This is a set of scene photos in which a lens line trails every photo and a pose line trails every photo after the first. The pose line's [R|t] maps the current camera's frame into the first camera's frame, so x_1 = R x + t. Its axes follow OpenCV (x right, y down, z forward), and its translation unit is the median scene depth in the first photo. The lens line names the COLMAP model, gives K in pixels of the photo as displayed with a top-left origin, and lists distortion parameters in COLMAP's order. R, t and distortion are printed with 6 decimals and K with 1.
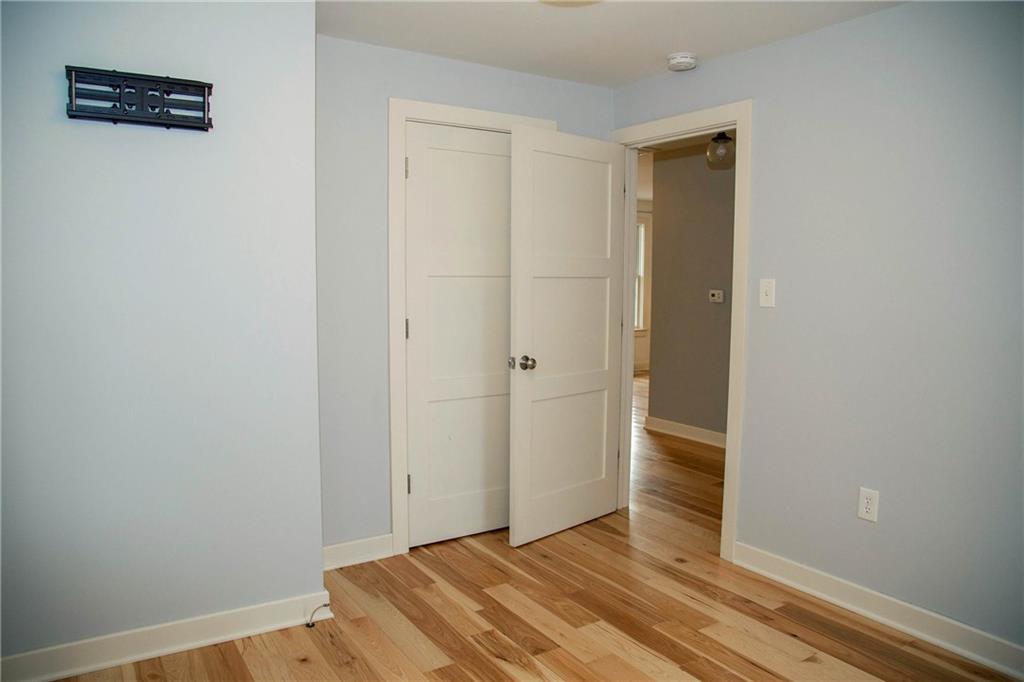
lens RADIAL K [[693.0, 0, 513.8], [0, 693.0, 346.1], [0, 0, 1]] dist [-0.126839, 0.065891]
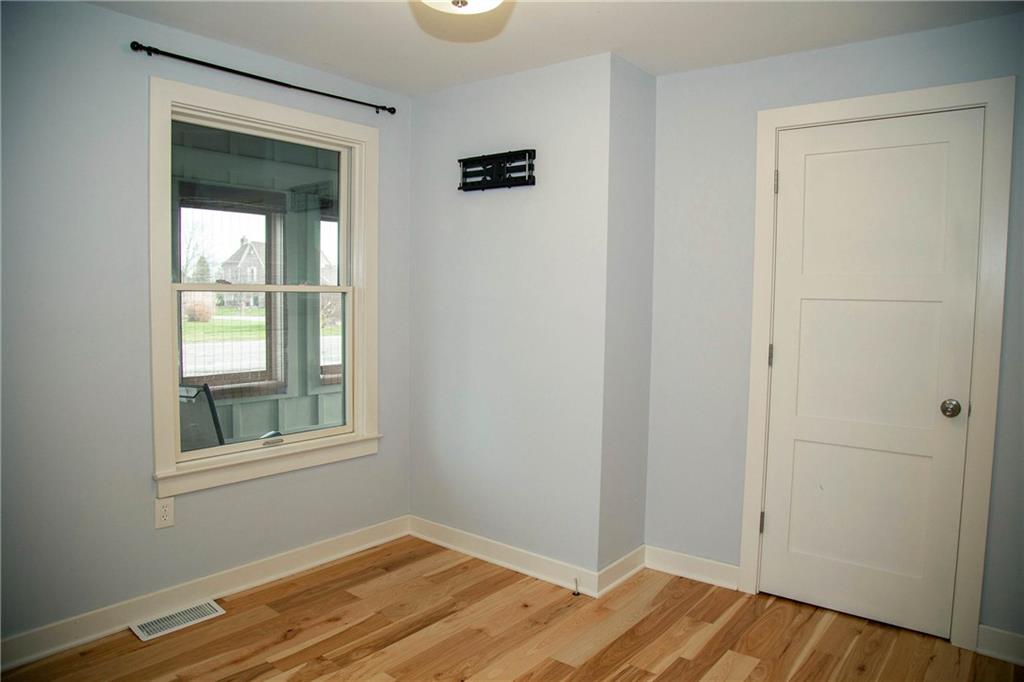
lens RADIAL K [[693.0, 0, 513.8], [0, 693.0, 346.1], [0, 0, 1]] dist [-0.126839, 0.065891]
pose [[0.342083, 0.084046, -0.935904, 0.717782], [-0.103878, 0.993270, 0.051229, -0.060486], [0.933911, 0.079695, 0.348511, 0.443867]]
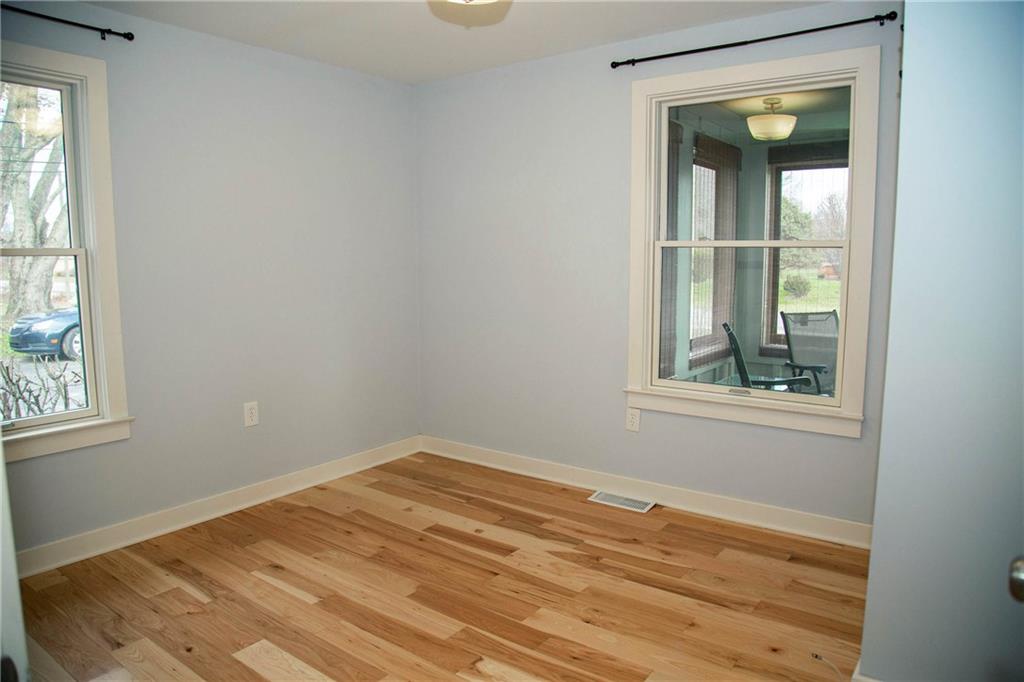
lens RADIAL K [[693.0, 0, 513.8], [0, 693.0, 346.1], [0, 0, 1]] dist [-0.126839, 0.065891]
pose [[-0.927740, 0.059129, -0.368513, 0.312784], [-0.024141, 0.975796, 0.217345, -0.131924], [0.372445, 0.210537, -0.903858, 1.435183]]
